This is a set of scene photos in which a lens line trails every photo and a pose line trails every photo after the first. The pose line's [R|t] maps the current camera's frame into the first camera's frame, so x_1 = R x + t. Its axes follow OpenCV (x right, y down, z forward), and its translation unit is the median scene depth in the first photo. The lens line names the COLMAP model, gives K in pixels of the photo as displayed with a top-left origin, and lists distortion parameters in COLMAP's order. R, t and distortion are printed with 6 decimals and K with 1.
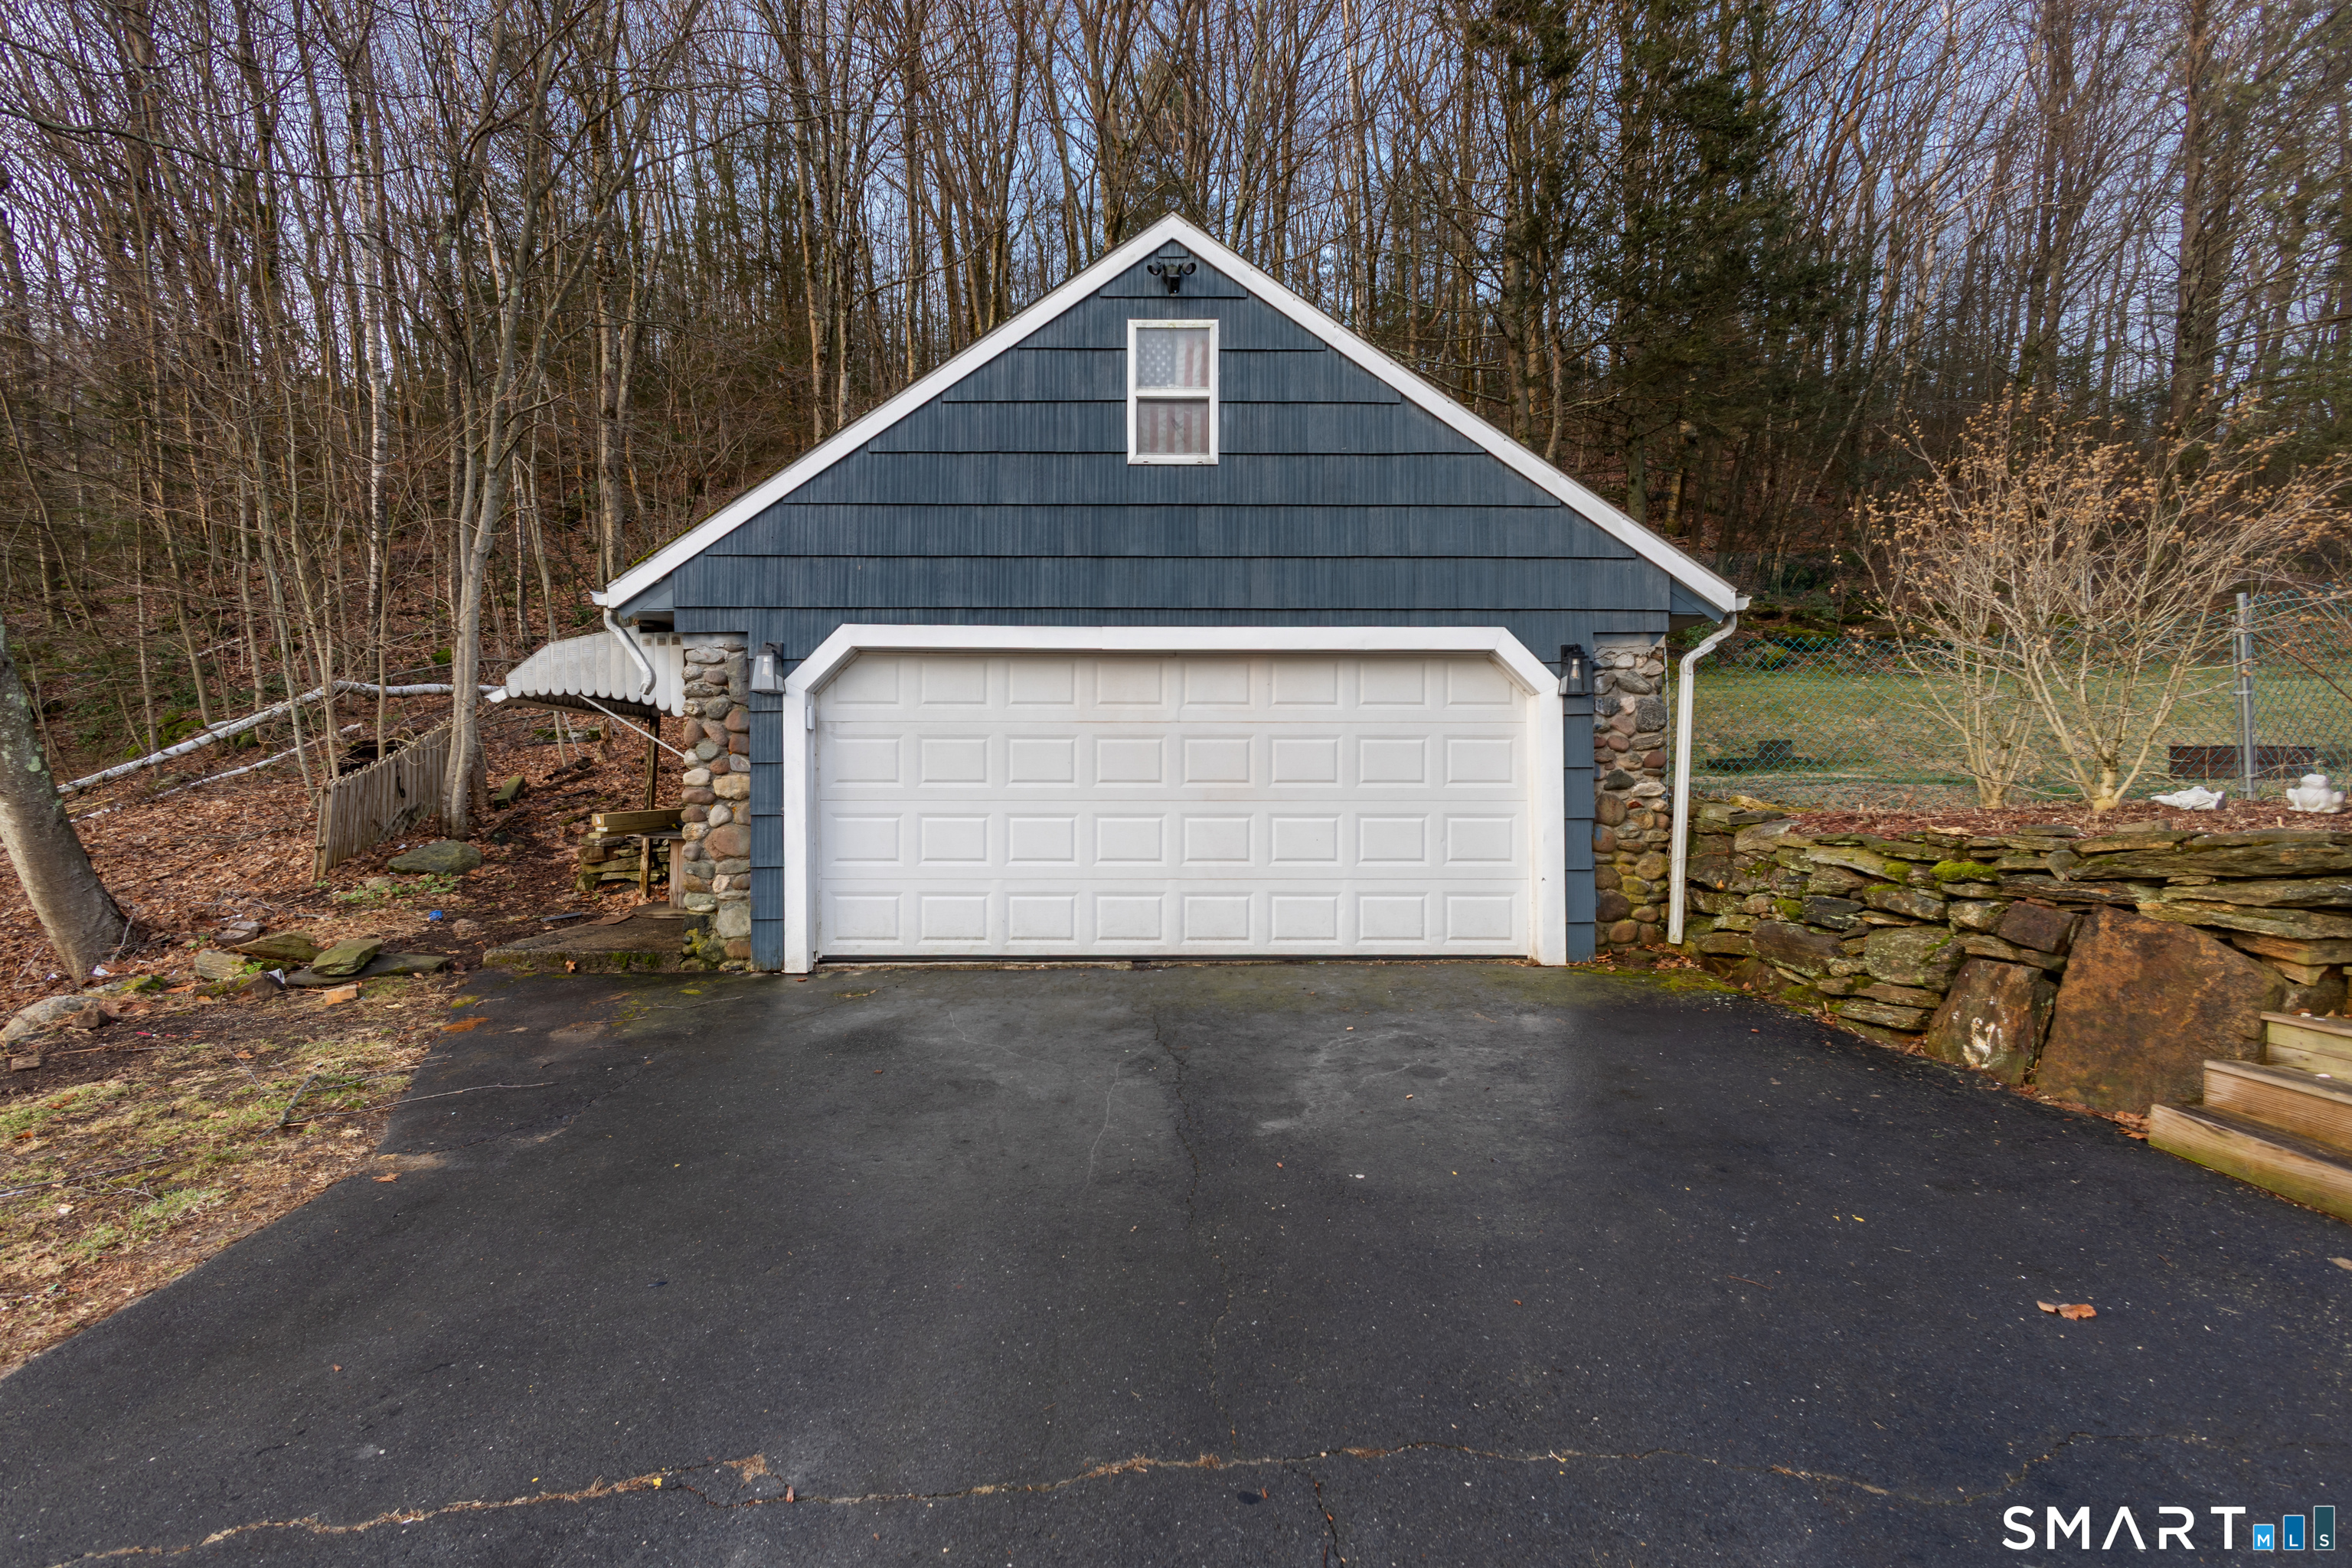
lens RADIAL K [[1112.8, 0, 1171.2], [0, 1112.8, 792.3], [0, 0, 1]] dist [0.013096, -0.000398]
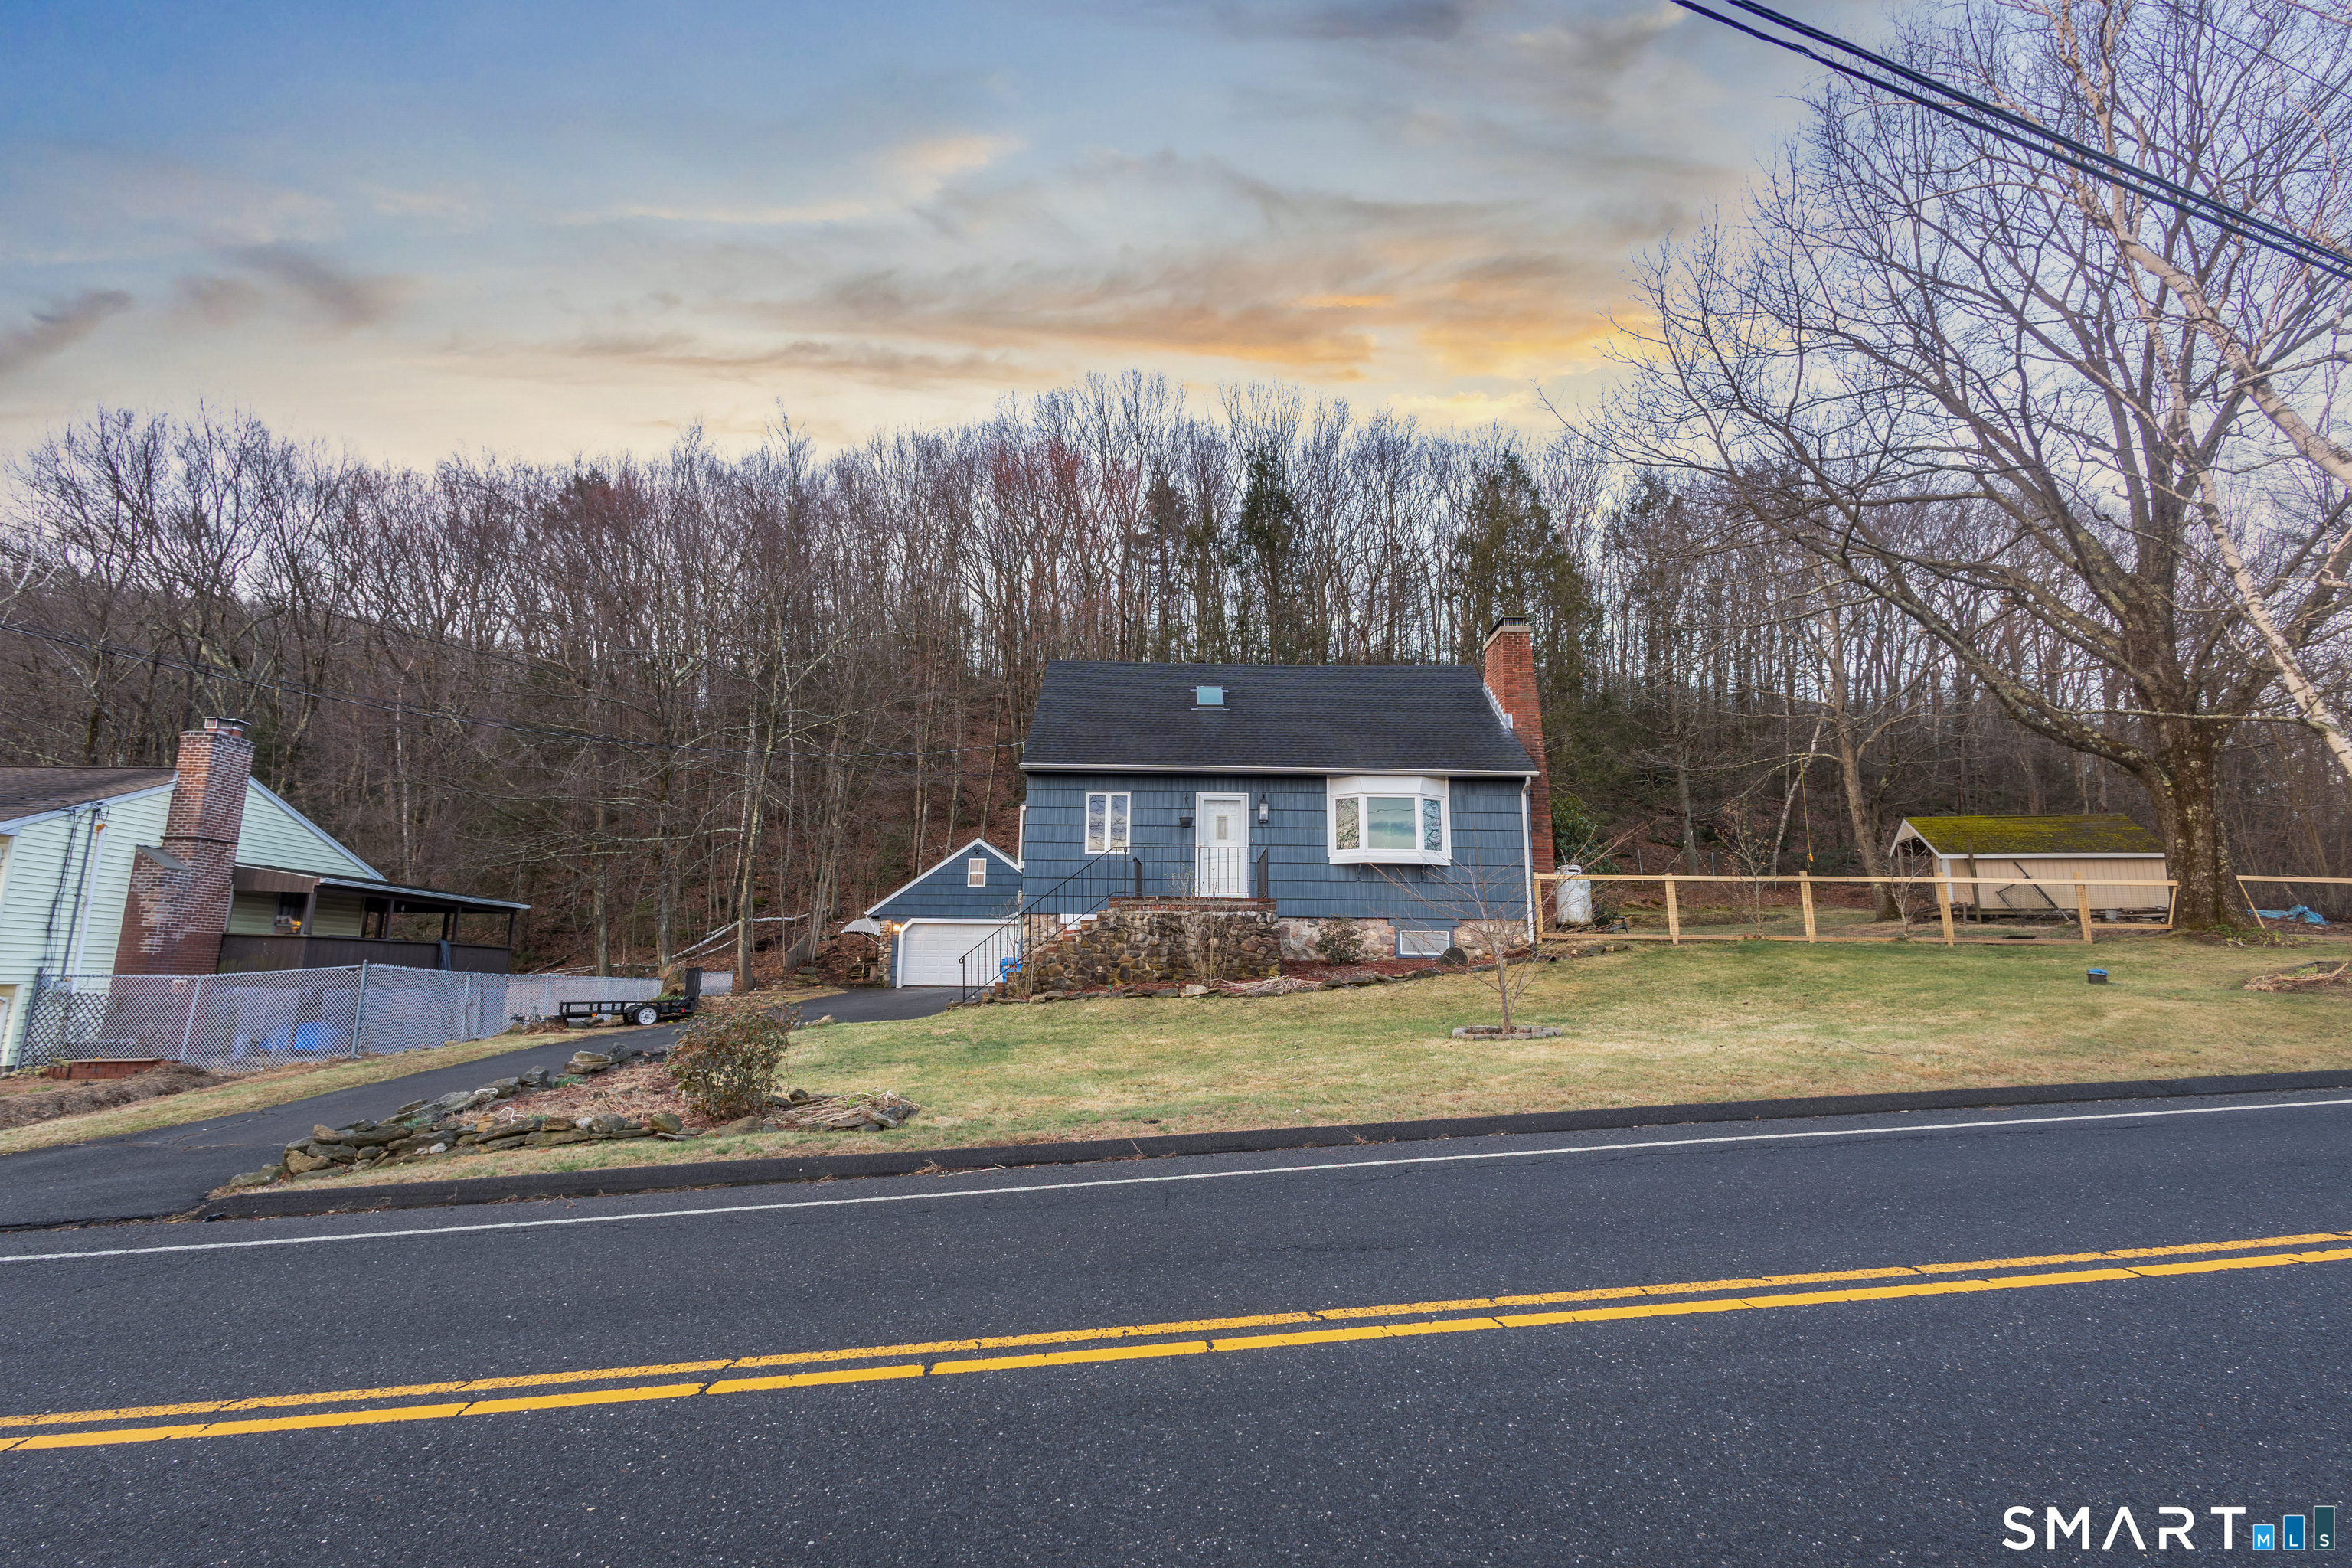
lens RADIAL K [[1112.8, 0, 1173.5], [0, 1112.8, 778.2], [0, 0, 1]] dist [0.013096, -0.000398]
pose [[0.993973, -0.006348, -0.109437, 1.452455], [-0.014245, 0.982376, -0.186370, 0.151218], [0.108691, 0.186806, 0.976366, -3.945075]]
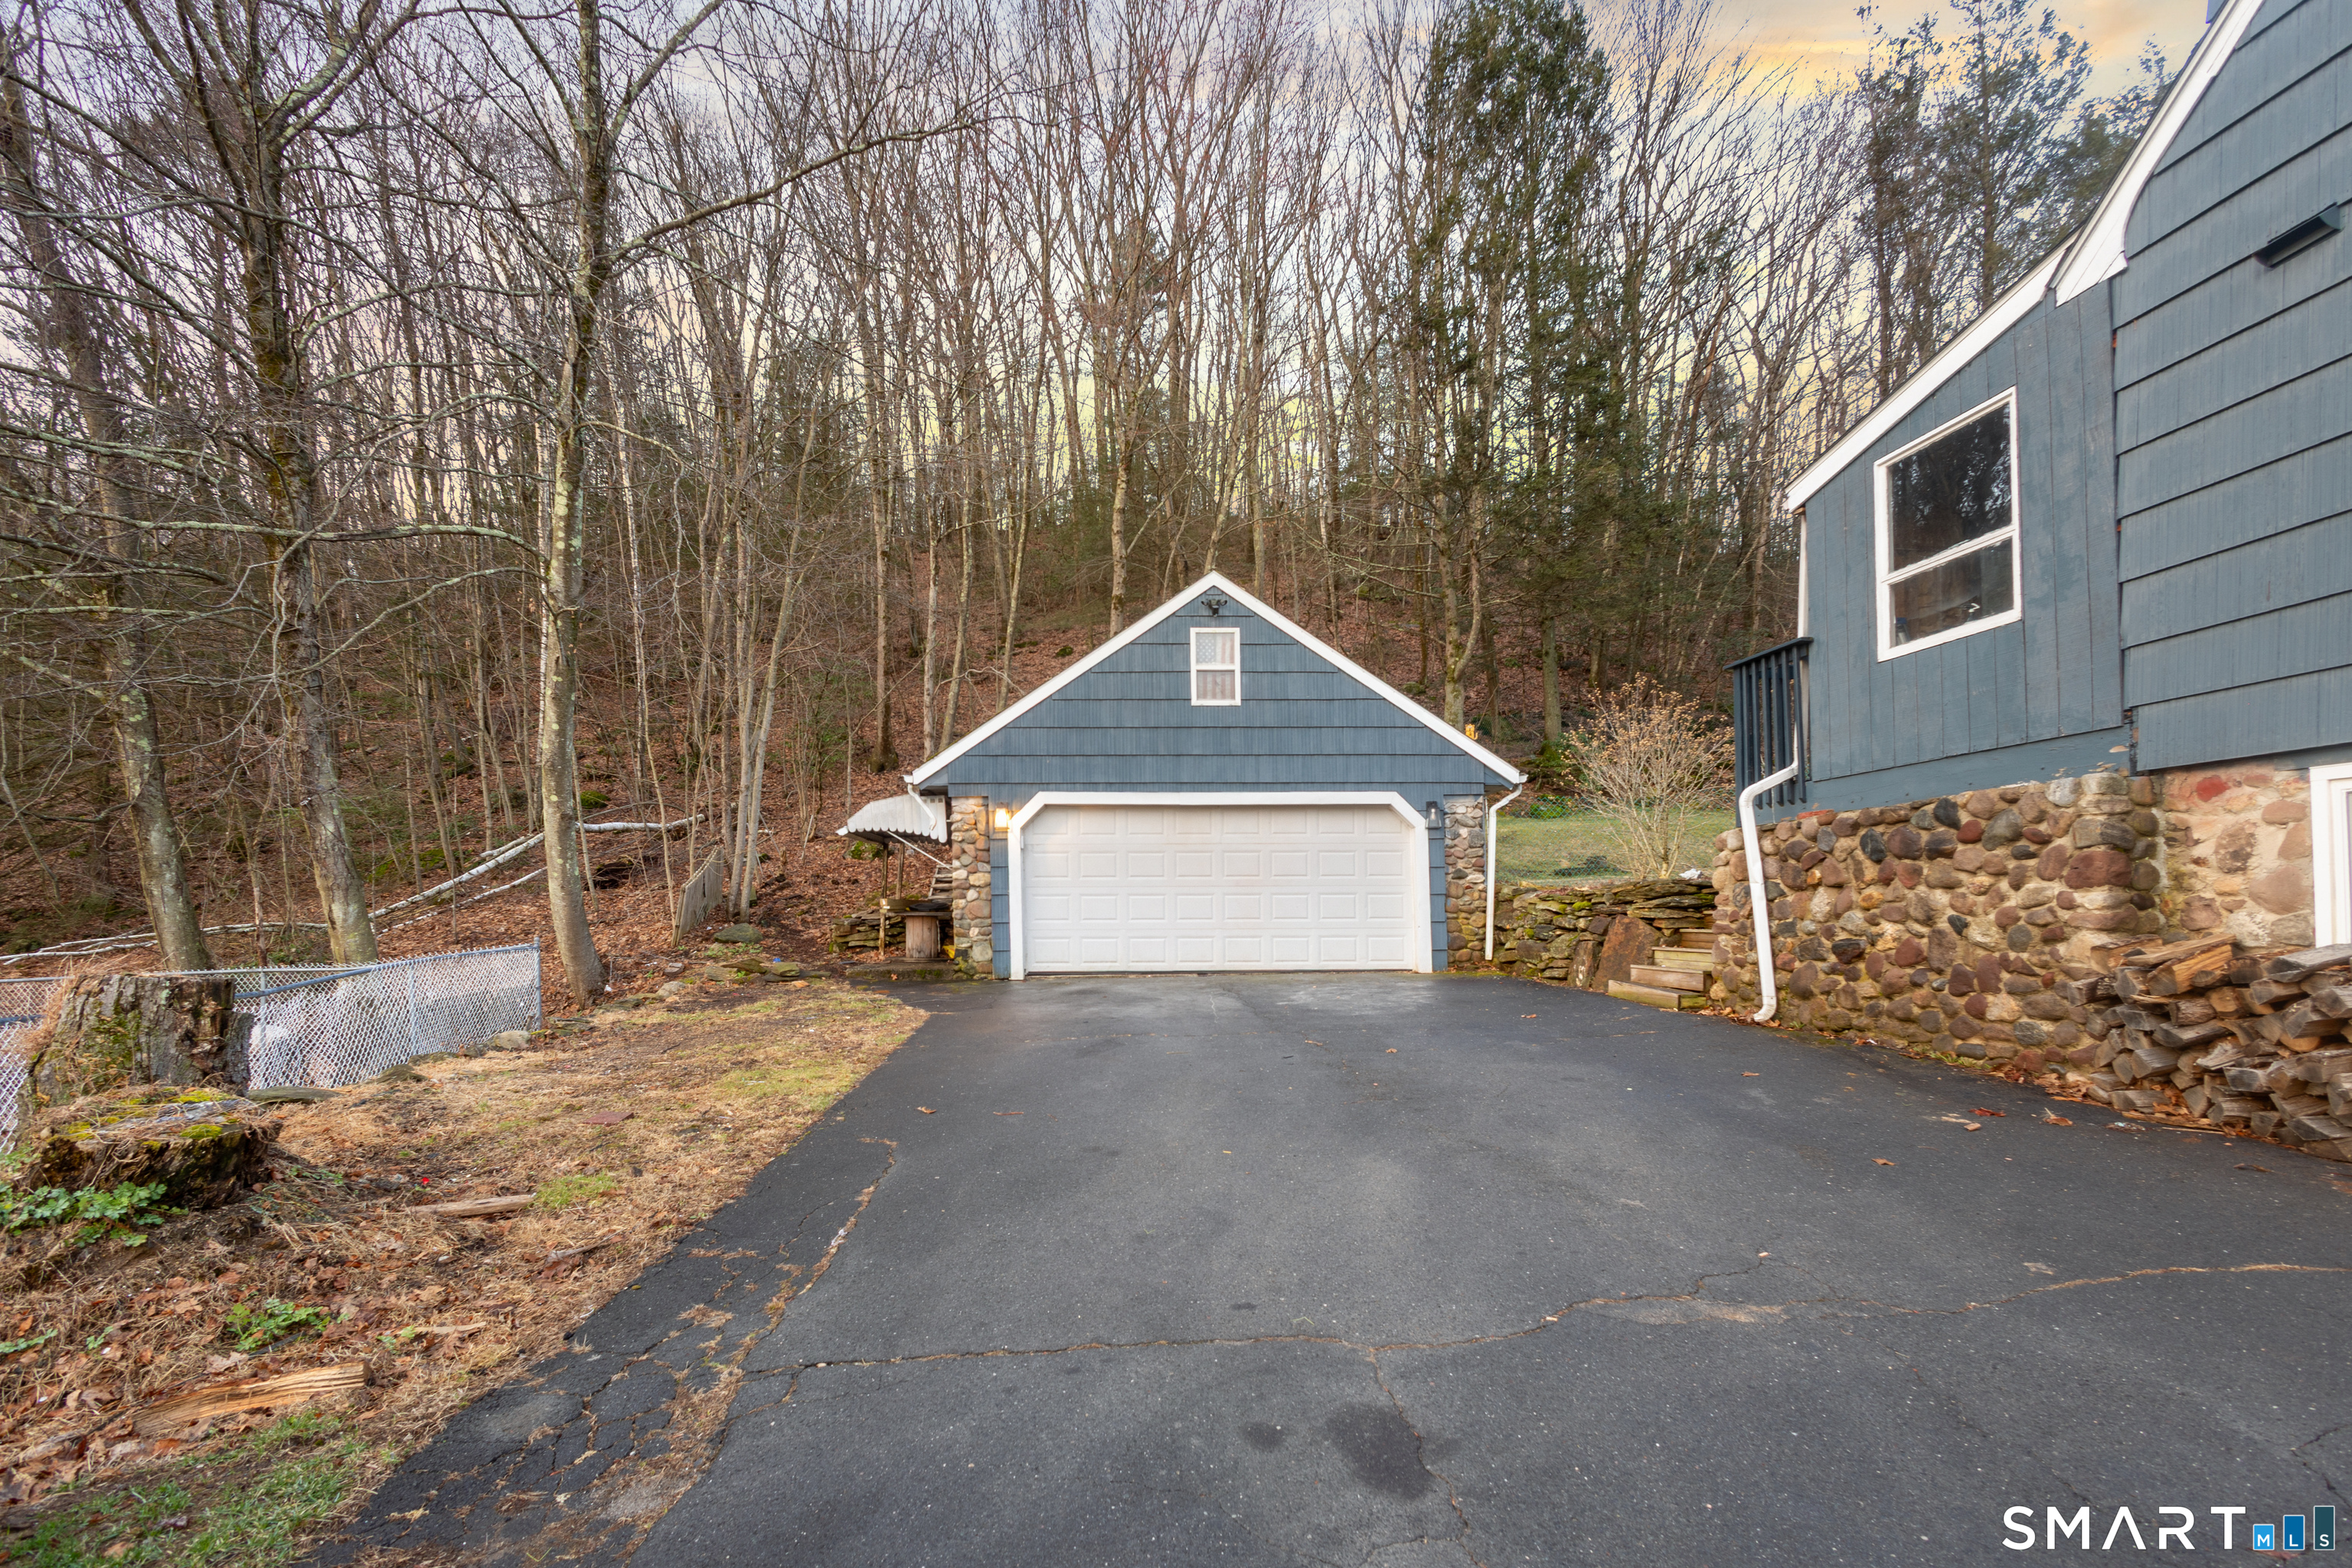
lens RADIAL K [[1112.8, 0, 1144.3], [0, 1112.8, 869.6], [0, 0, 1]] dist [0.013096, -0.000398]
pose [[0.999986, -0.005160, 0.000694, -0.122192], [0.005188, 0.998834, -0.048004, 0.068452], [-0.000445, 0.048007, 0.998847, -0.848147]]
